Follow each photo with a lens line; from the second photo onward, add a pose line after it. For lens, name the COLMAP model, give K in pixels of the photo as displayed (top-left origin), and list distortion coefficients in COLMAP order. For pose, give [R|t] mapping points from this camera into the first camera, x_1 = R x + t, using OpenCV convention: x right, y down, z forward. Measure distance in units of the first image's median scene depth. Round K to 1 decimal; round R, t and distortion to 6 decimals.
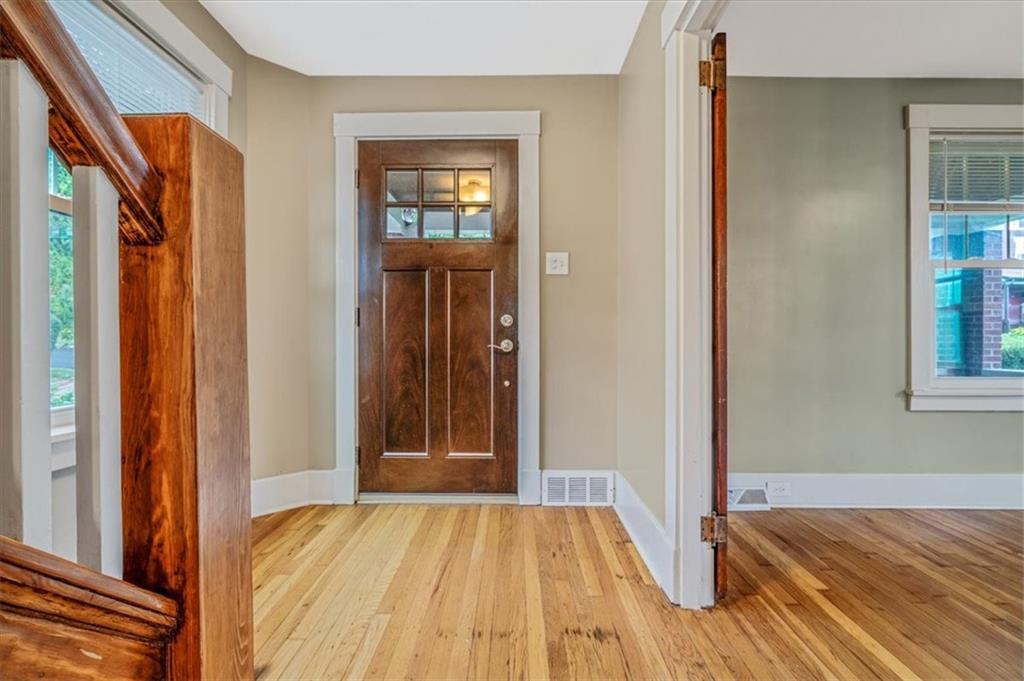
lens RADIAL K [[463.5, 0, 513.8], [0, 463.5, 342.6], [0, 0, 1]] dist [-0.002066, 0.001385]
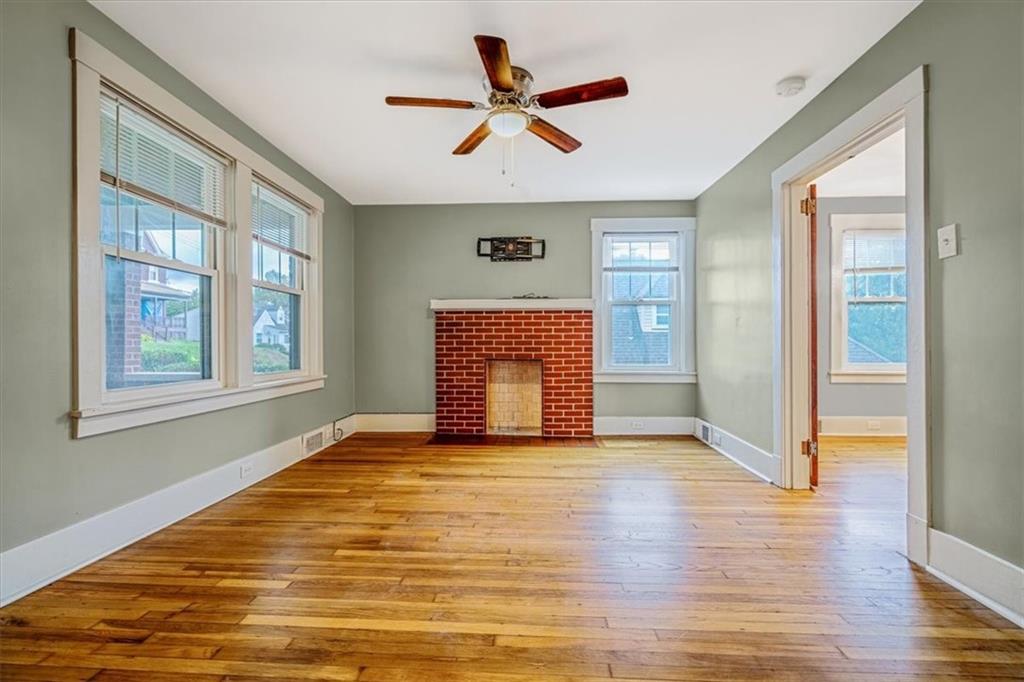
lens RADIAL K [[463.5, 0, 511.6], [0, 463.5, 341.2], [0, 0, 1]] dist [-0.002066, 0.001385]
pose [[0.046220, 0.006183, 0.998912, 0.146650], [0.005219, 0.999966, -0.006431, -0.001125], [-0.998918, 0.005511, 0.046186, 0.272901]]
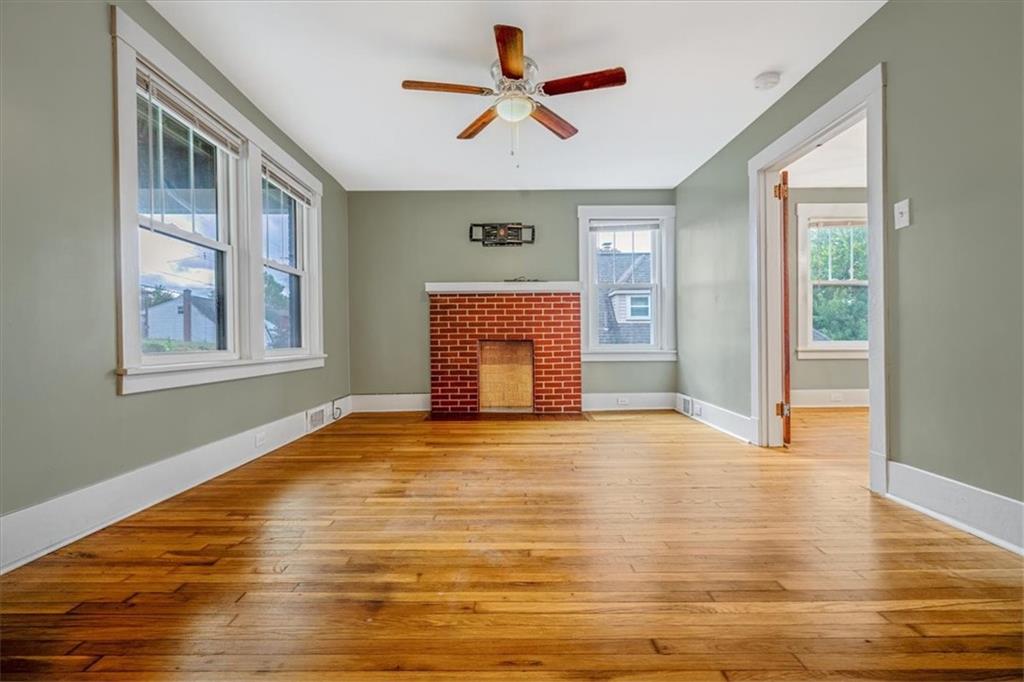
lens RADIAL K [[463.5, 0, 510.5], [0, 463.5, 340.2], [0, 0, 1]] dist [-0.002066, 0.001385]
pose [[-0.011890, 0.001697, 0.999928, 0.060602], [0.012775, 0.999917, -0.001545, 0.065580], [-0.999848, 0.012756, -0.011911, 0.355668]]
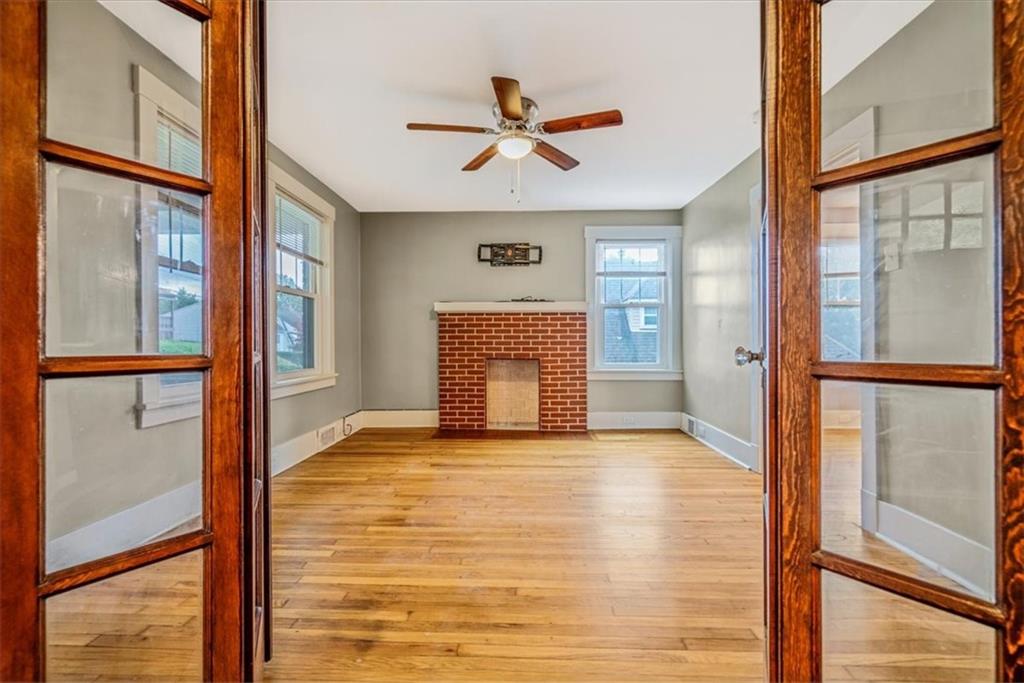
lens RADIAL K [[463.5, 0, 511.7], [0, 463.5, 340.9], [0, 0, 1]] dist [-0.002066, 0.001385]
pose [[0.020644, 0.005819, 0.999770, 0.025988], [0.005990, 0.999964, -0.005944, -0.003561], [-0.999769, 0.006112, 0.020608, 0.313950]]
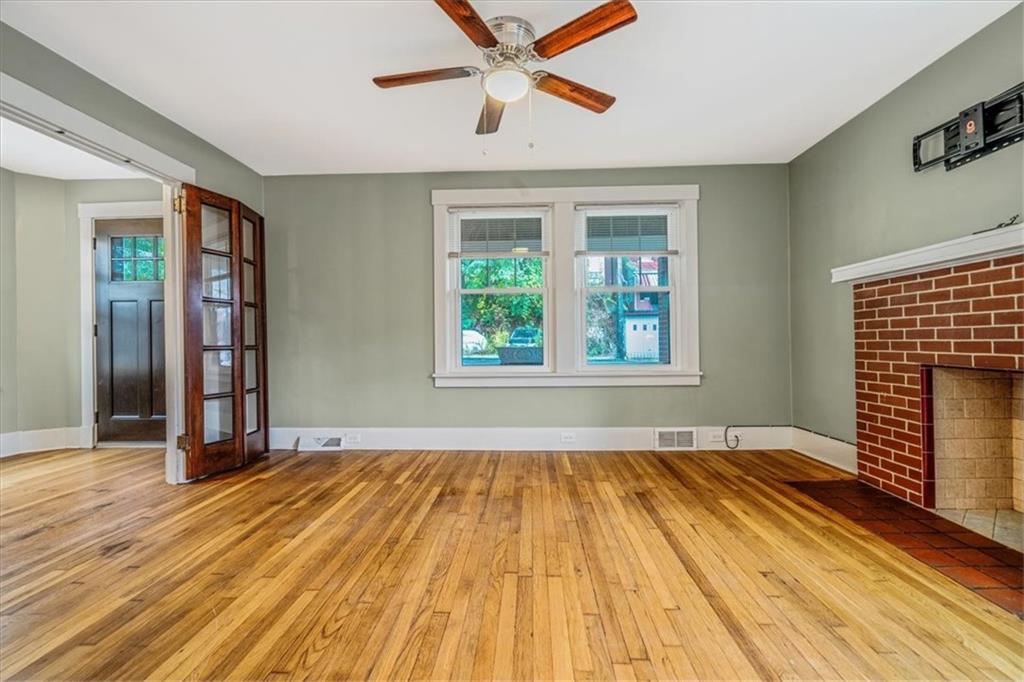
lens RADIAL K [[463.5, 0, 514.4], [0, 463.5, 340.7], [0, 0, 1]] dist [-0.002066, 0.001385]
pose [[0.999249, -0.010995, -0.037167, 1.210467], [0.010809, 0.999928, -0.005211, 0.003141], [0.037221, 0.004806, 0.999295, -0.558292]]
